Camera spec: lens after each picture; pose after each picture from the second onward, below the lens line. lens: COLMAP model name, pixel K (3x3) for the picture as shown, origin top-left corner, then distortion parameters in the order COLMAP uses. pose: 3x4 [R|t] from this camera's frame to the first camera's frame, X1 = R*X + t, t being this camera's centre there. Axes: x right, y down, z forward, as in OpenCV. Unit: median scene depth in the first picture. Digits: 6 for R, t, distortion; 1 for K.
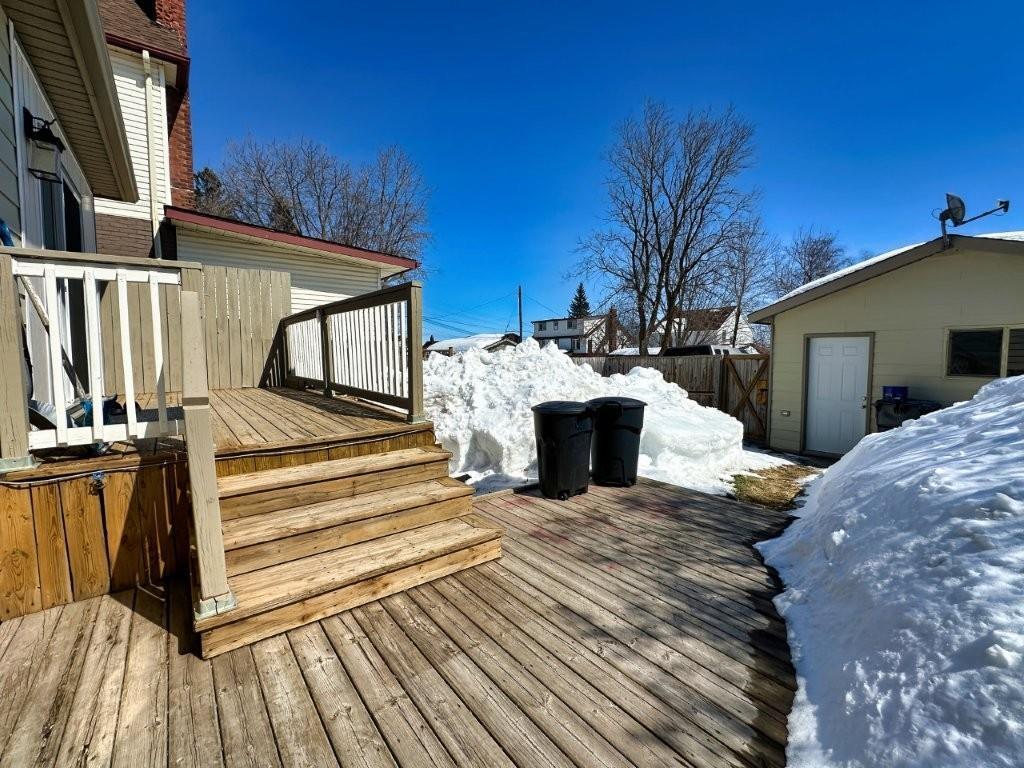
lens RADIAL K [[407.4, 0, 512.0], [0, 407.4, 384.0], [0, 0, 1]] dist [-0.003792, 0.000556]
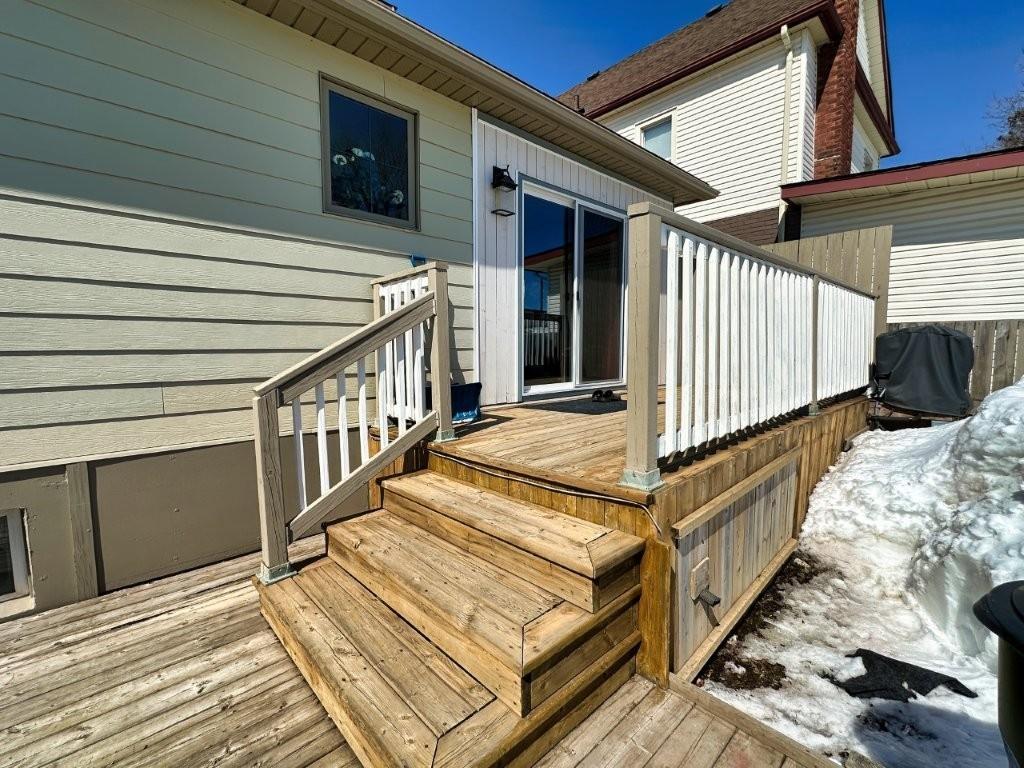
lens RADIAL K [[451.9, 0, 512.0], [0, 451.9, 384.0], [0, 0, 1]] dist [-0.000770, 0.000391]
pose [[0.126681, 0.069703, -0.989492, 0.243602], [-0.064464, 0.995998, 0.061909, -0.043698], [0.989847, 0.055944, 0.130667, 0.634777]]
